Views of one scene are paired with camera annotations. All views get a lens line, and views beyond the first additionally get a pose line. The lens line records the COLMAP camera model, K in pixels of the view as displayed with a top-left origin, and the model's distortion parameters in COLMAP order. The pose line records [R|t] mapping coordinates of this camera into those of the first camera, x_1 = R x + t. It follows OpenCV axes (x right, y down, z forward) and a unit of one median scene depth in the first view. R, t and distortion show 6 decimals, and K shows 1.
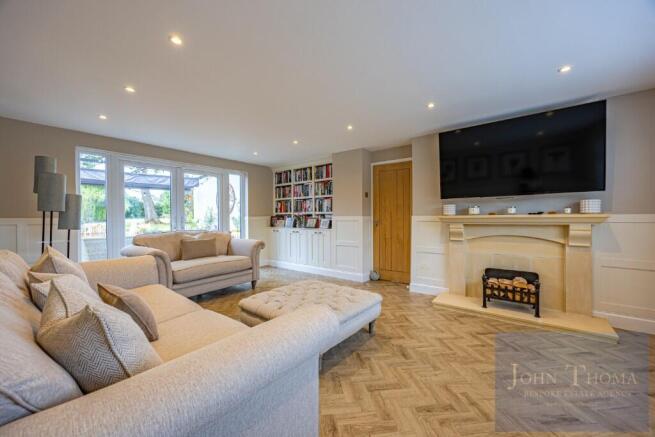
lens RADIAL K [[250.6, 0, 324.5], [0, 250.6, 217.9], [0, 0, 1]] dist [-0.000102, 0.000022]
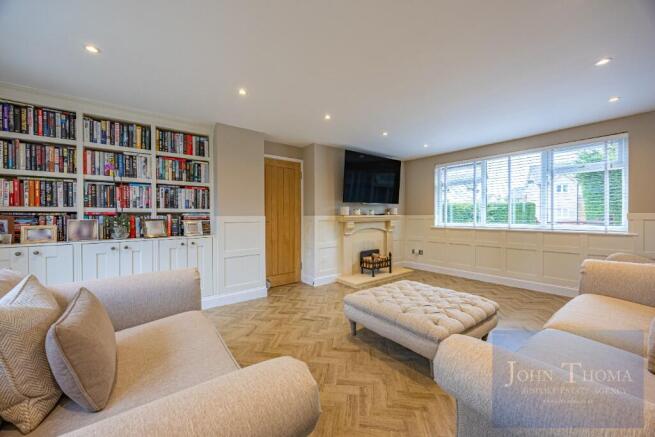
lens RADIAL K [[250.6, 0, 324.5], [0, 250.6, 217.9], [0, 0, 1]] dist [-0.000102, 0.000022]
pose [[0.255011, -0.005628, 0.966922, -0.499598], [0.007469, 0.999965, 0.003851, -0.001586], [-0.966909, 0.006240, 0.255044, 0.503097]]
